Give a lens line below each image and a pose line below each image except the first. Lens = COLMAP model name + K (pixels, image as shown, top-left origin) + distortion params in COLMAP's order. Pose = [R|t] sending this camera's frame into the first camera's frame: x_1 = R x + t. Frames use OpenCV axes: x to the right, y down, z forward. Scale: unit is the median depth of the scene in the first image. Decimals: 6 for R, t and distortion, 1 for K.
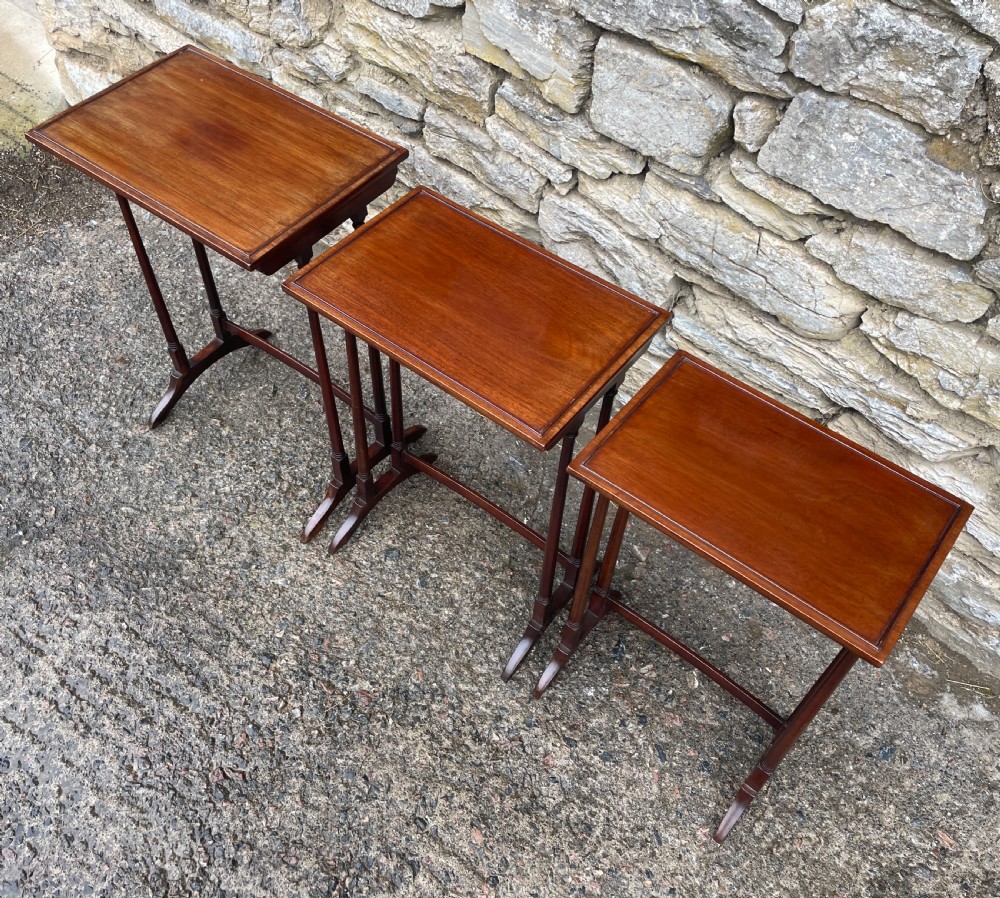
lens RADIAL K [[904.3, 0, 457.4], [0, 904.3, 439.6], [0, 0, 1]] dist [0.088151, -0.120796]
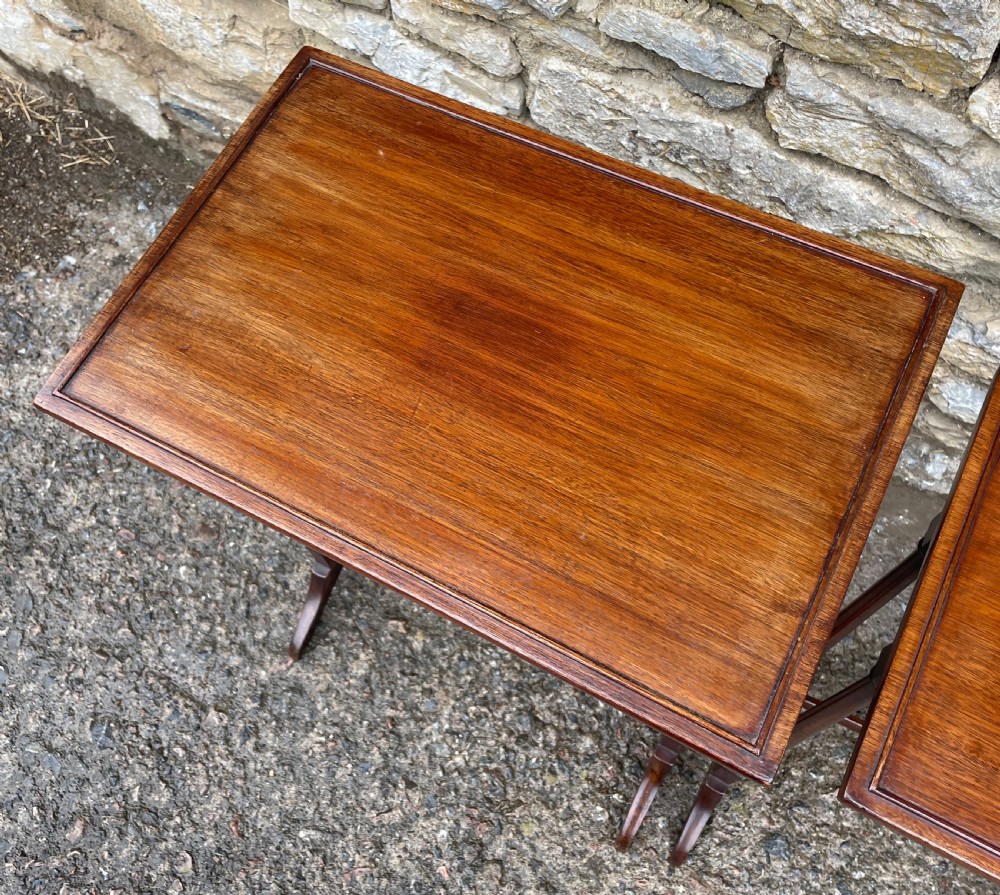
lens RADIAL K [[972.0, 0, 452.8], [0, 972.0, 431.2], [0, 0, 1]] dist [0.033086, 0.000000]
pose [[0.983265, -0.182070, 0.006383, -0.262816], [0.175847, 0.957651, 0.227998, -0.352886], [-0.047624, -0.223060, 0.973641, 0.505656]]
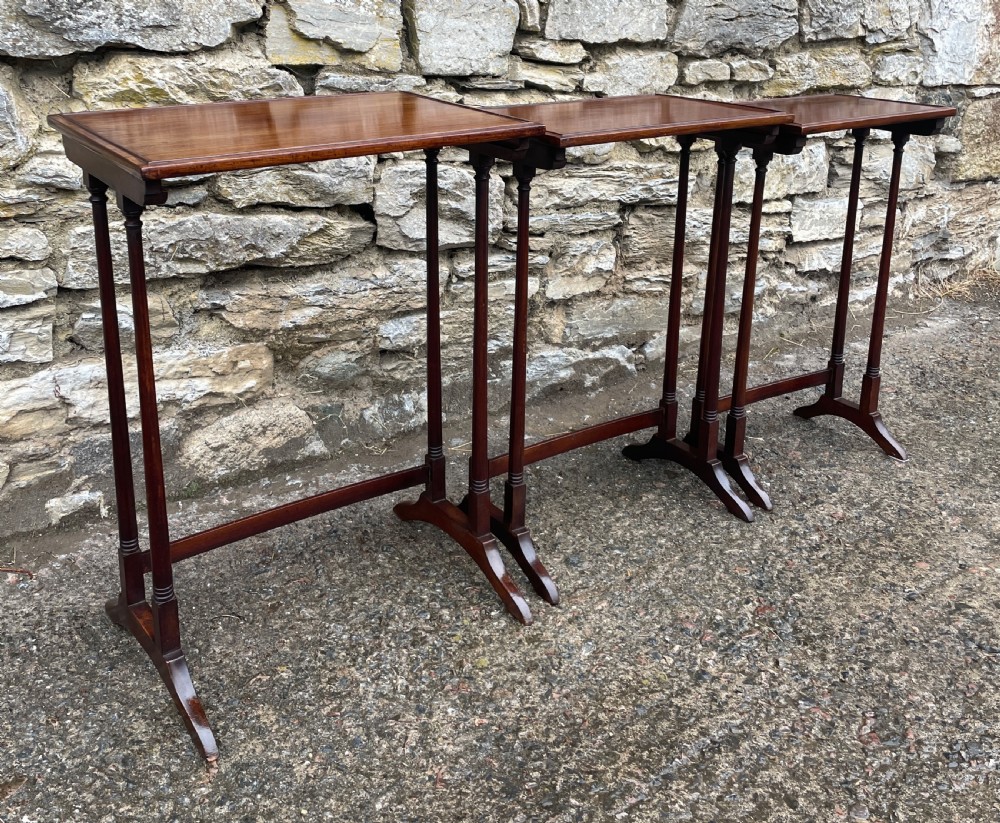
lens RADIAL K [[1057.2, 0, 486.1], [0, 1057.2, 282.7], [0, 0, 1]] dist [0.045496, 0.000000]
pose [[0.281169, -0.293026, 0.913827, -0.980612], [0.741709, 0.670592, -0.013180, -0.092331], [-0.608943, 0.681499, 0.405890, 0.565442]]
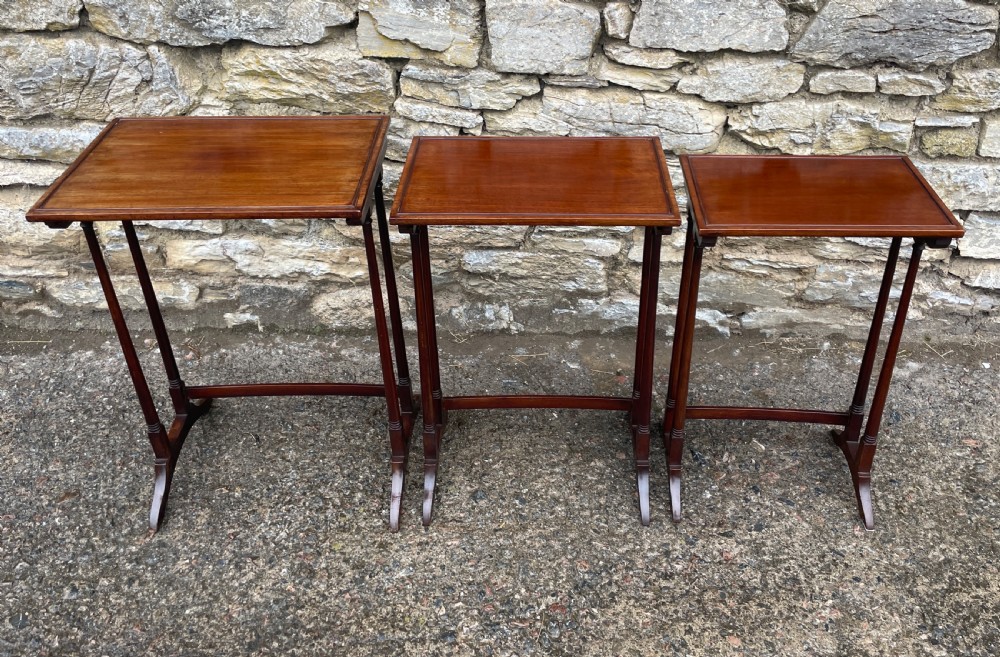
lens RADIAL K [[866.9, 0, 520.7], [0, 866.9, 239.4], [0, 0, 1]] dist [0.084545, -0.111159]
pose [[0.792581, -0.342179, 0.504707, -0.484456], [0.489969, 0.850084, -0.193100, 0.106343], [-0.362968, 0.400338, 0.841417, 0.048147]]
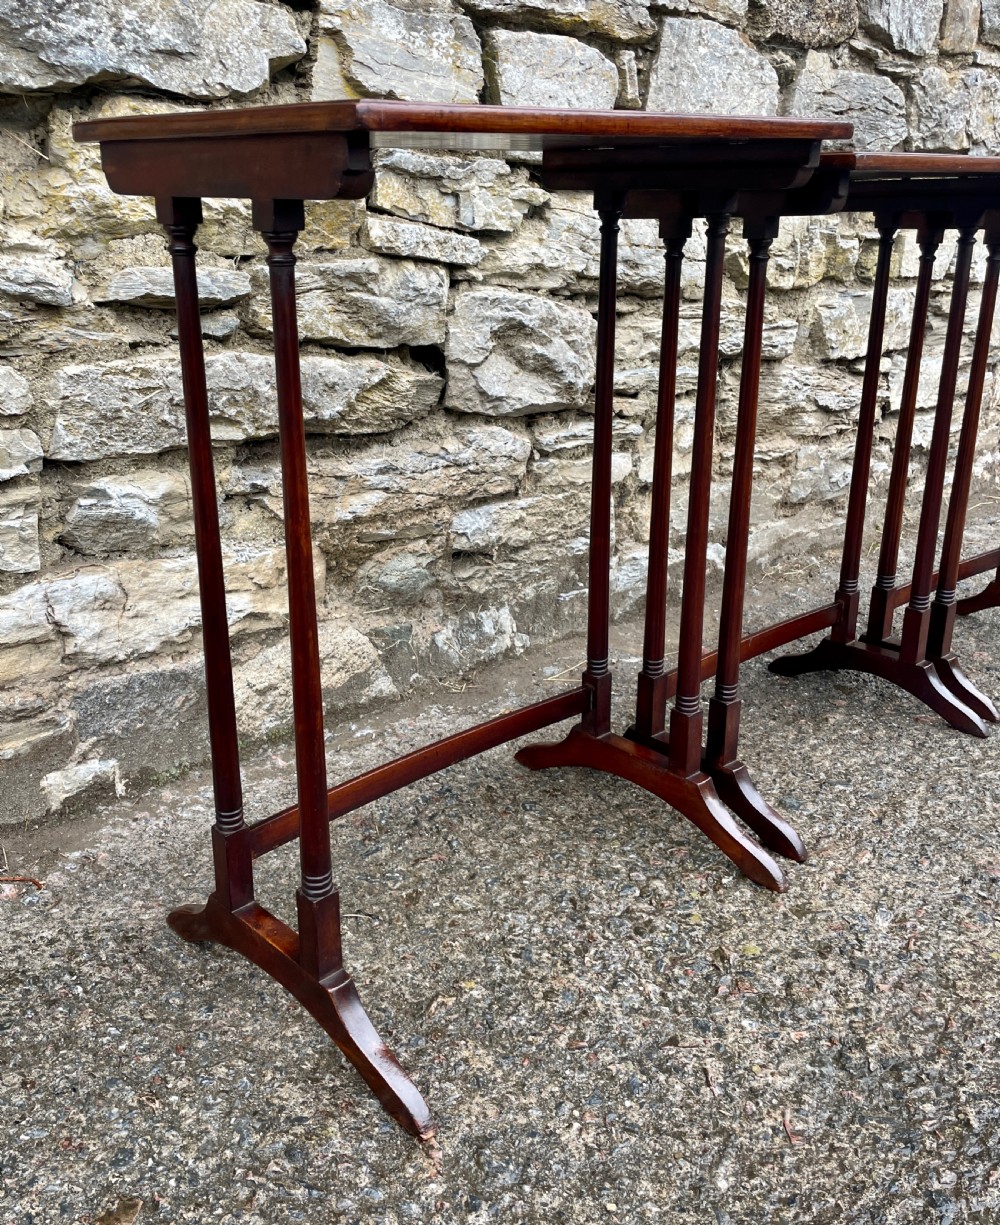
lens RADIAL K [[1126.9, 0, 441.8], [0, 1126.9, 595.2], [0, 0, 1]] dist [0.031544, 0.000000]
pose [[0.175288, -0.337394, 0.924900, -0.823748], [0.779561, 0.621335, 0.078914, -0.209558], [-0.601297, 0.707183, 0.371932, 0.868204]]
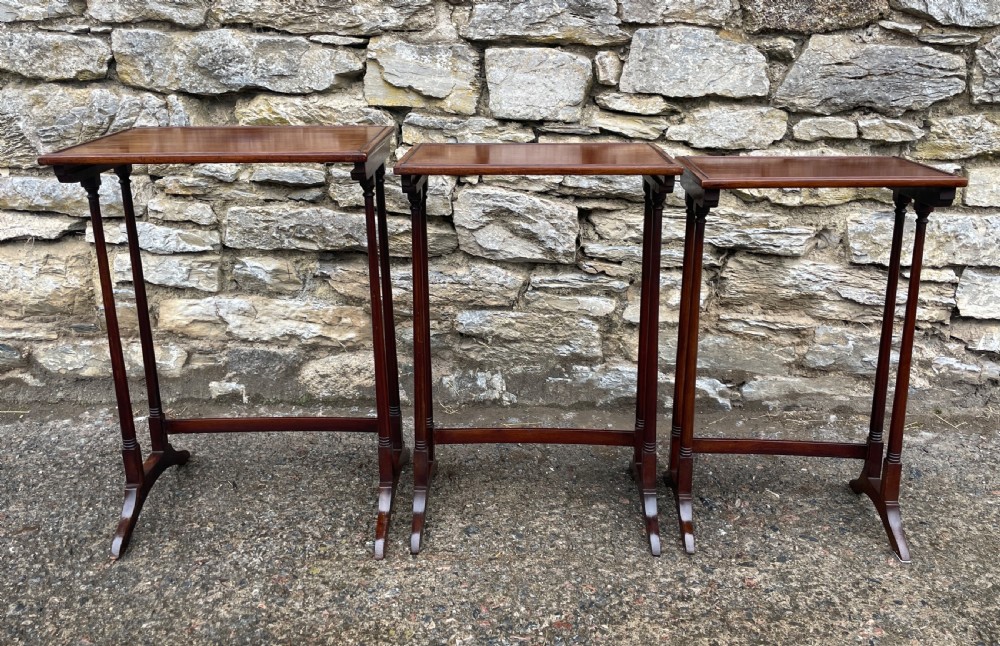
lens RADIAL K [[846.5, 0, 490.6], [0, 846.5, 270.6], [0, 0, 1]] dist [0.089014, -0.117879]
pose [[0.798988, -0.183464, 0.572677, -0.573865], [0.481061, 0.766432, -0.425632, 0.342814], [-0.360830, 0.615567, 0.700627, 0.238502]]
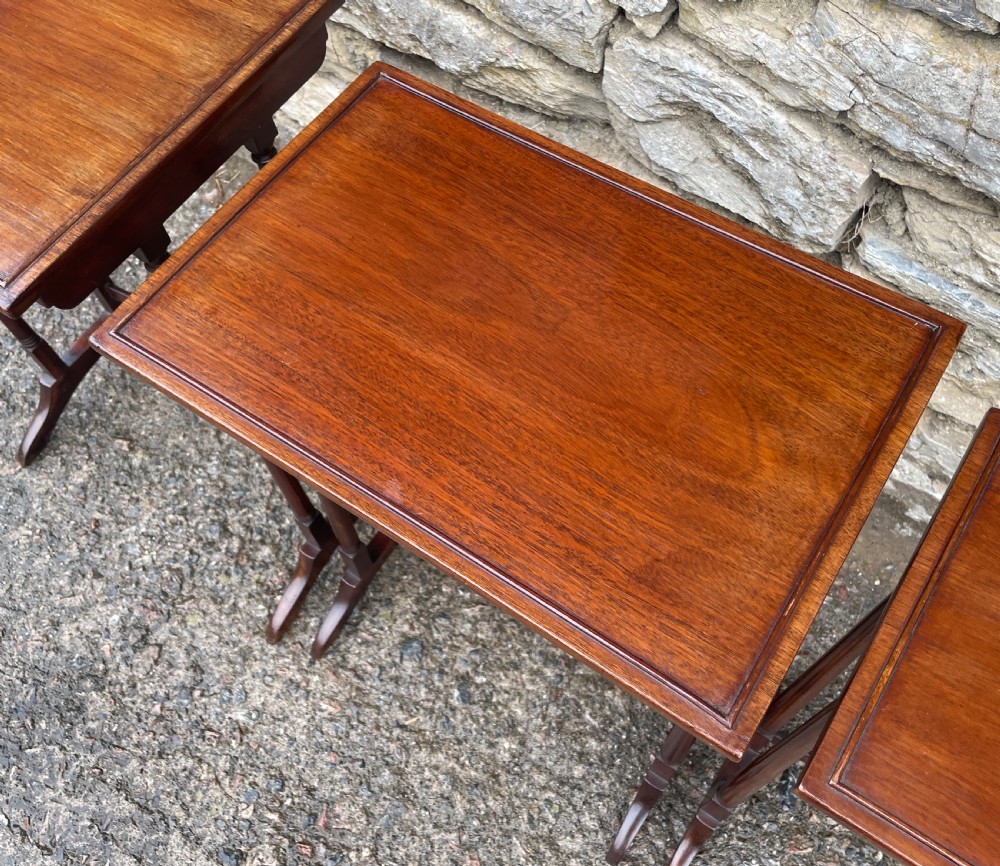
lens RADIAL K [[935.7, 0, 482.1], [0, 935.7, 421.5], [0, 0, 1]] dist [0.033777, 0.000000]
pose [[0.994906, -0.099910, -0.013434, 0.002436], [0.100764, 0.981626, 0.162043, -0.148561], [-0.003002, -0.162571, 0.986692, 0.422759]]
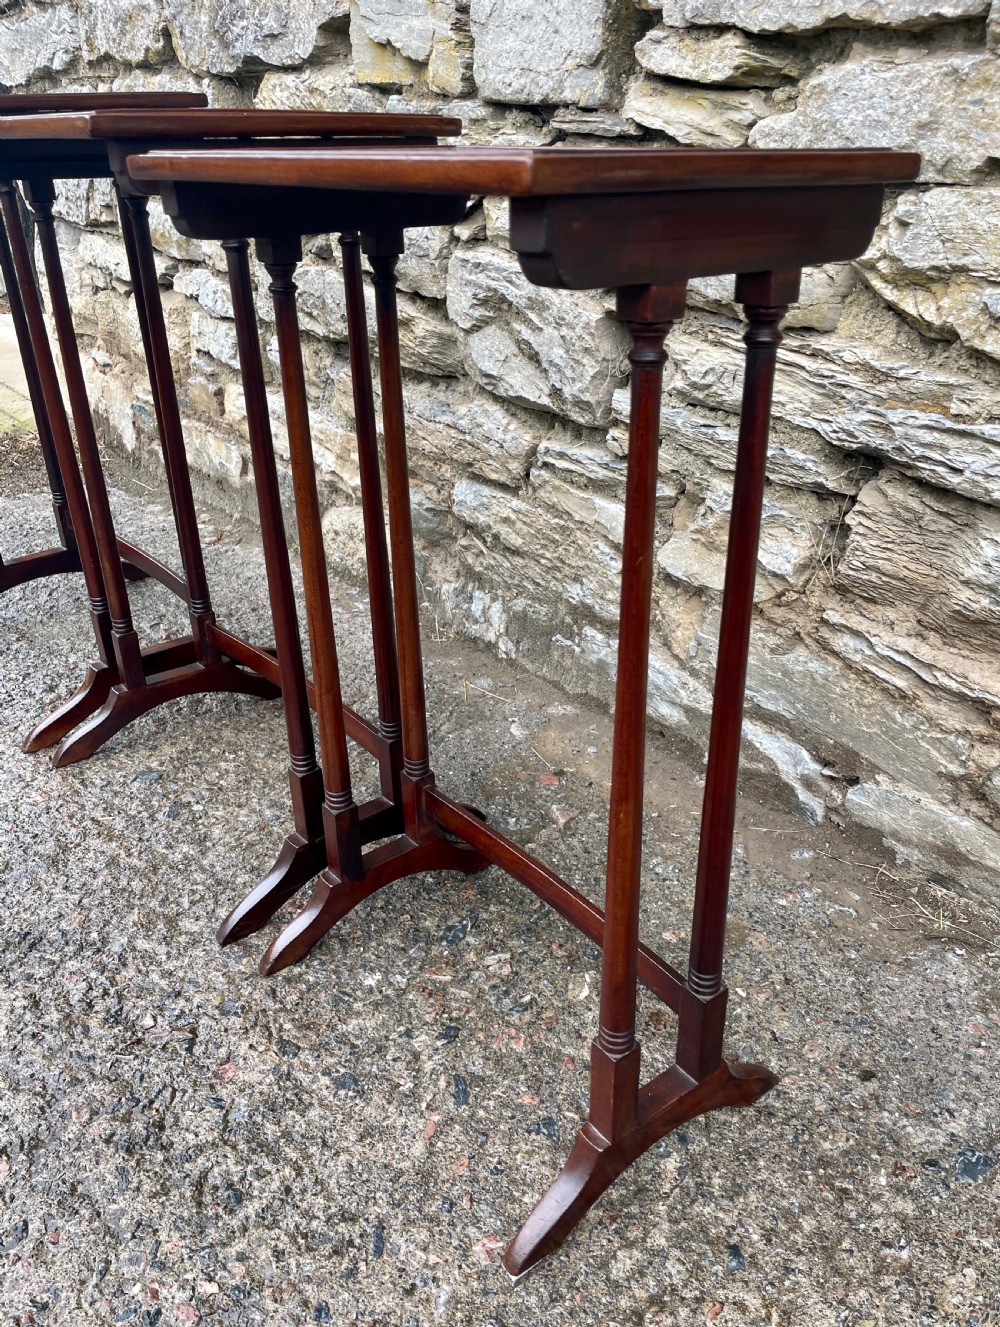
lens RADIAL K [[1053.8, 0, 517.1], [0, 1053.8, 687.9], [0, 0, 1]] dist [0.078428, -0.110435]
pose [[0.981349, 0.066602, -0.180326, 0.326993], [-0.134417, 0.908351, -0.396018, 0.358998], [0.137424, 0.412871, 0.900362, 0.421830]]
